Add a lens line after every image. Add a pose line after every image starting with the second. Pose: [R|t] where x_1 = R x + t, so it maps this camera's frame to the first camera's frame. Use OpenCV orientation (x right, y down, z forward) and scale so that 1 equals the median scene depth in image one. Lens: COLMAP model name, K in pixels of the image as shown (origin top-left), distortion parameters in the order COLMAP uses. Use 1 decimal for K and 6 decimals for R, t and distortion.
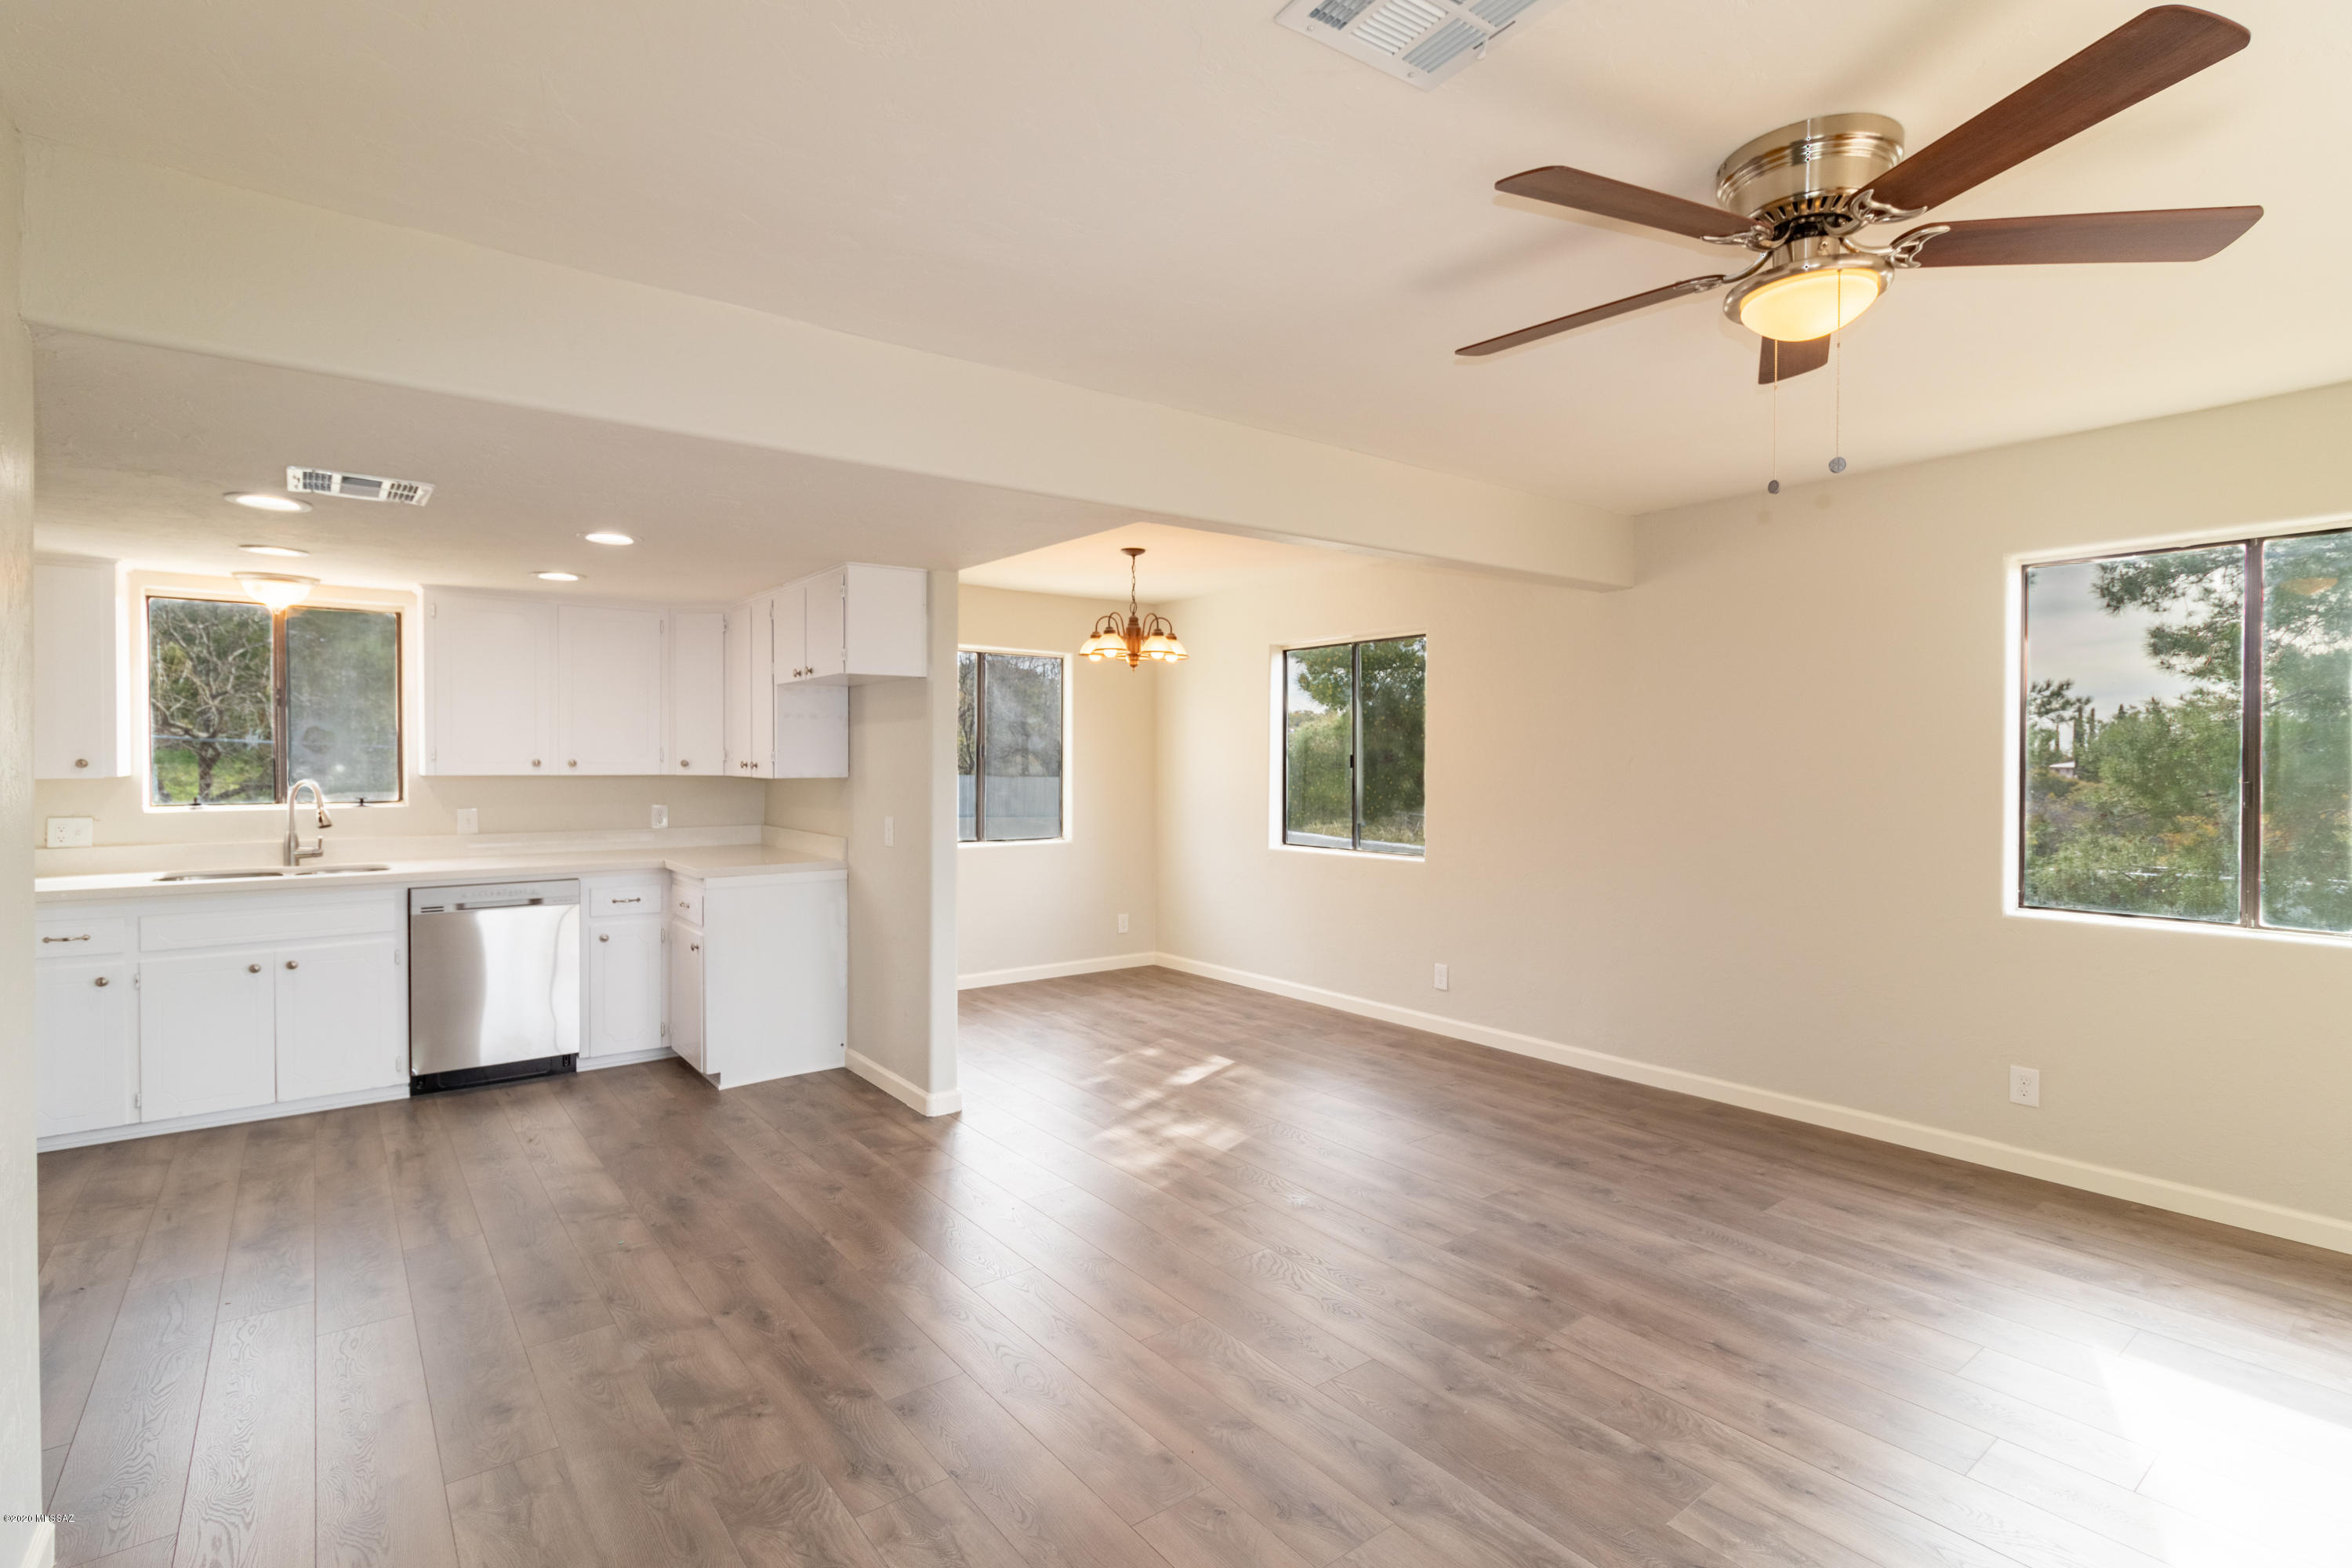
lens RADIAL K [[1110.8, 0, 1178.5], [0, 1110.8, 772.7], [0, 0, 1]] dist [0.000811, 0.000857]
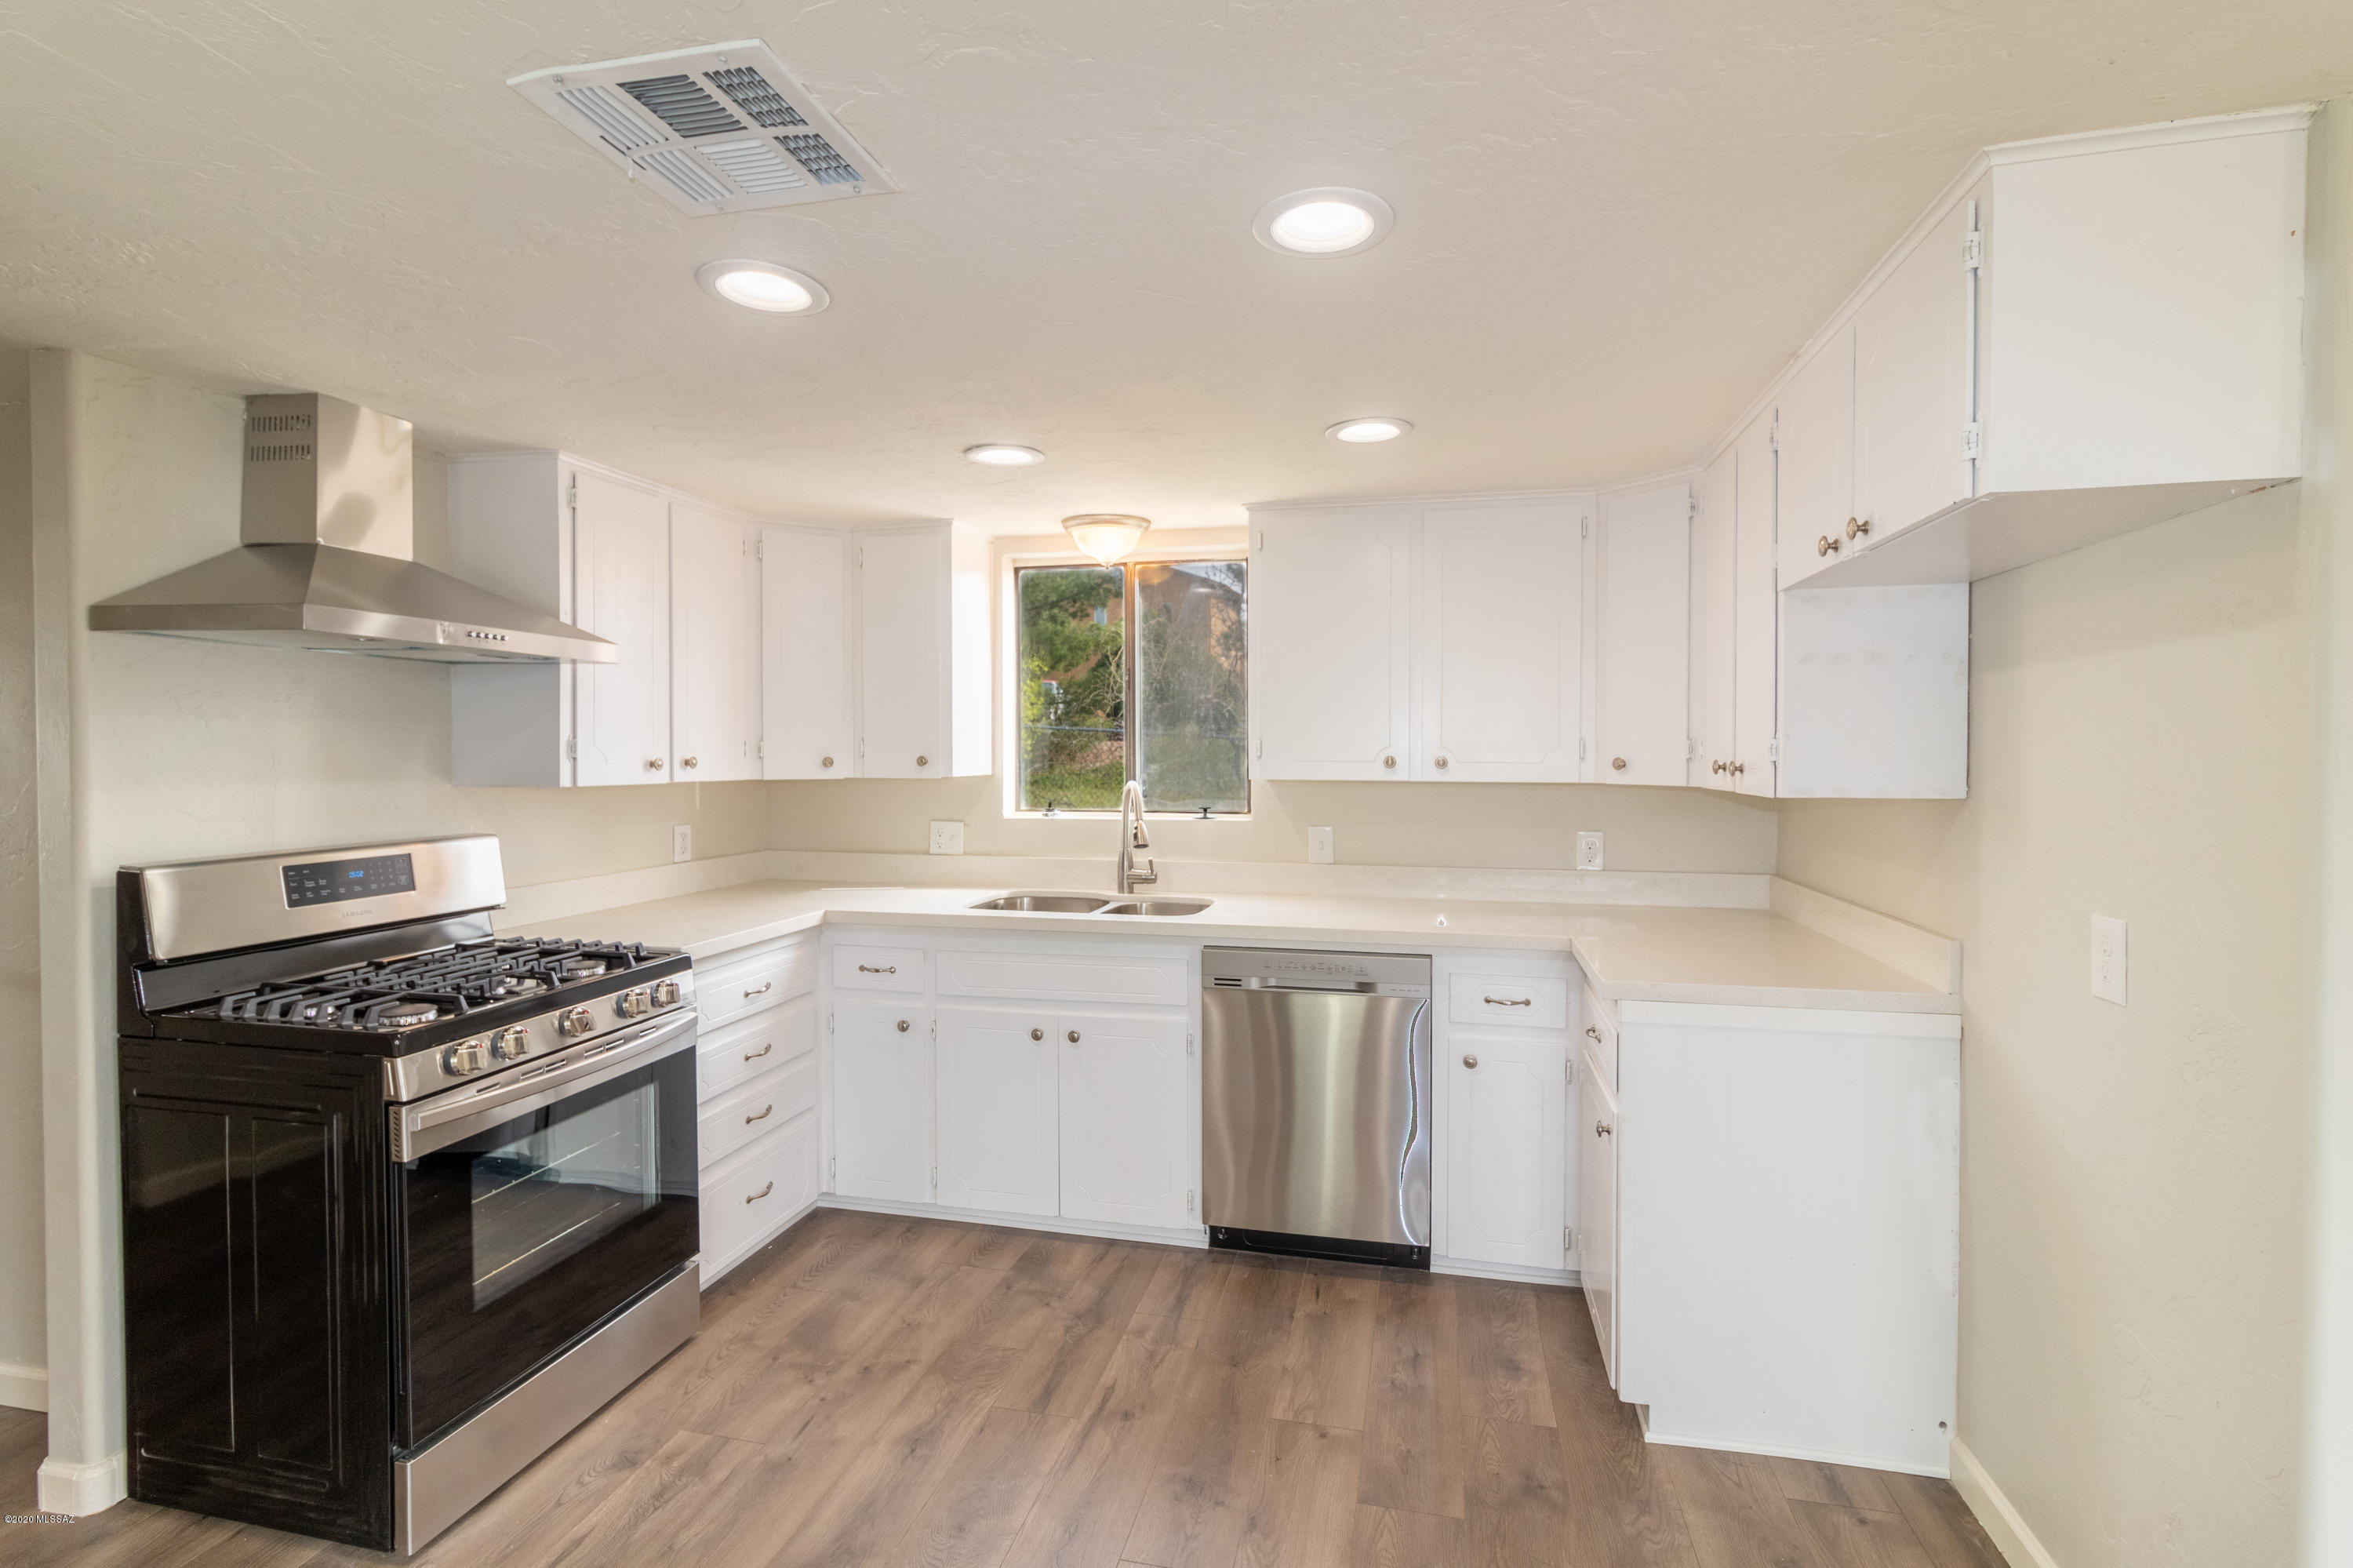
lens RADIAL K [[1111.3, 0, 1179.0], [0, 1111.3, 772.7], [0, 0, 1]] dist [0.000811, 0.000857]
pose [[0.633909, 0.011183, -0.773327, -0.174519], [-0.009436, 0.999933, 0.006724, -0.006236], [0.773350, 0.003035, 0.633972, 0.546405]]
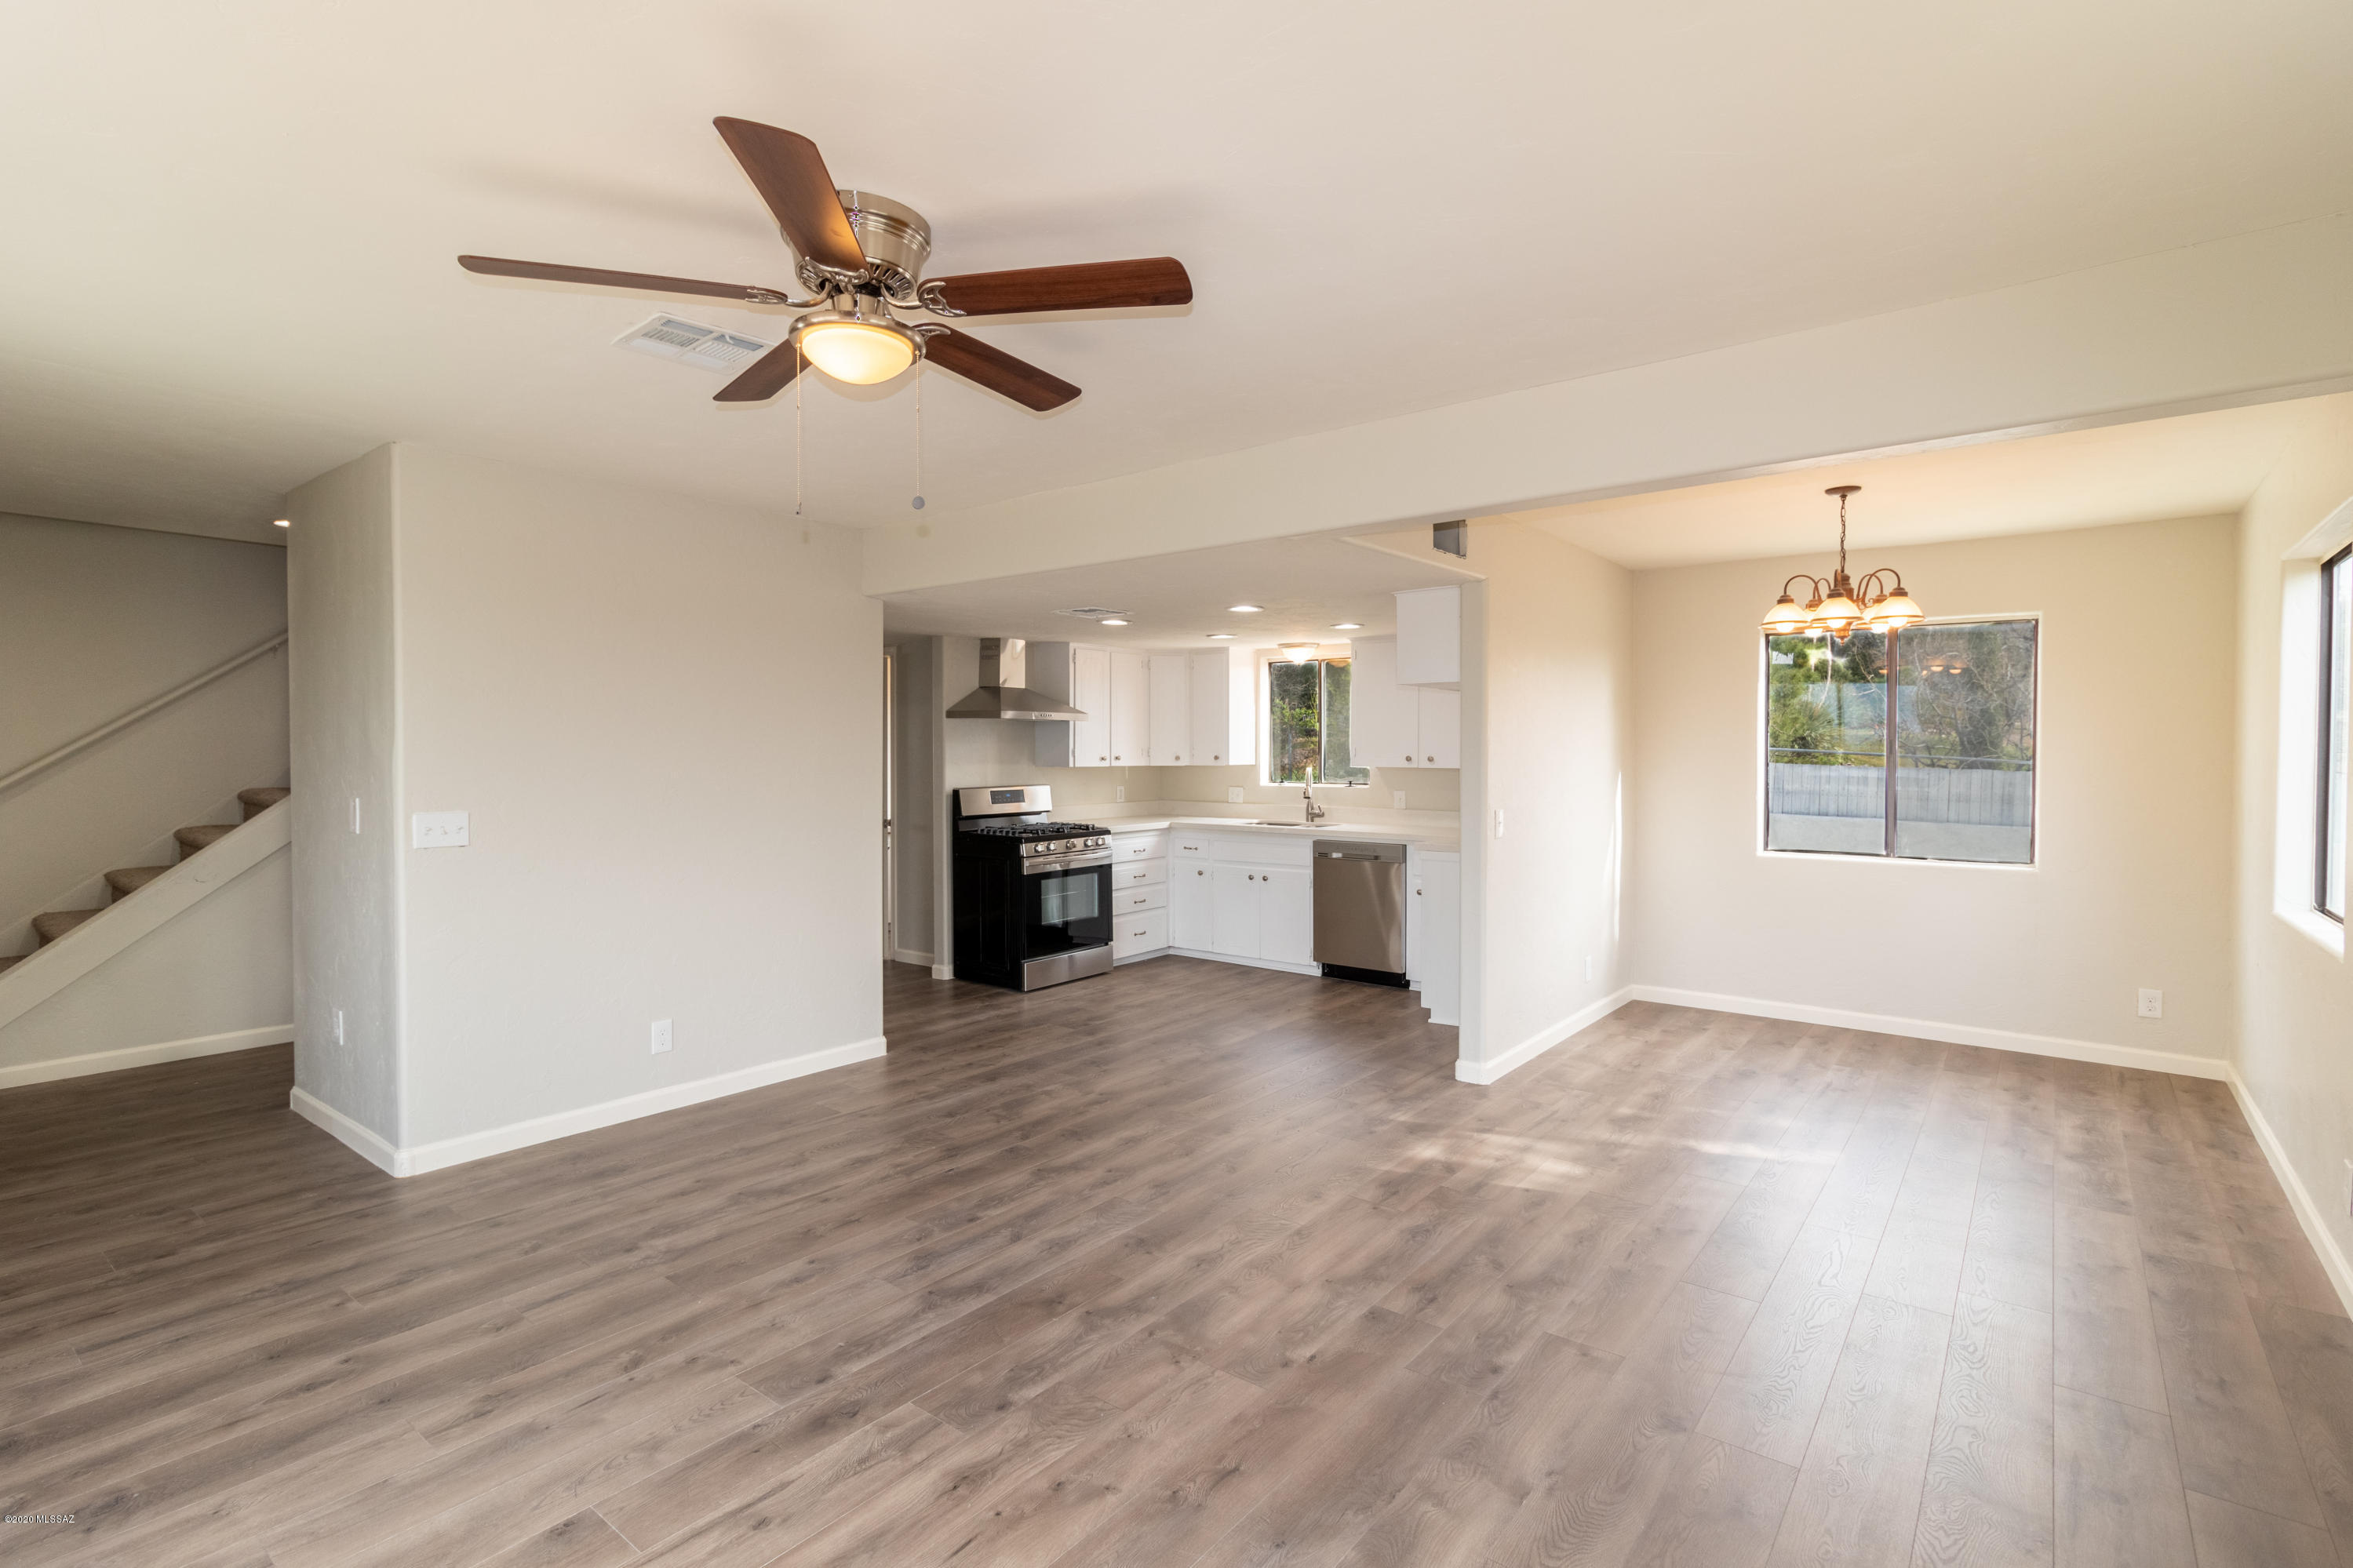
lens RADIAL K [[1093.9, 0, 1176.5], [0, 1093.9, 784.0], [0, 0, 1]] dist [-0.000397, 0.000149]
pose [[0.243638, 0.026669, -0.969500, 0.713465], [-0.012647, 0.999624, 0.024320, -0.007260], [0.969784, 0.006336, 0.243883, 0.433868]]
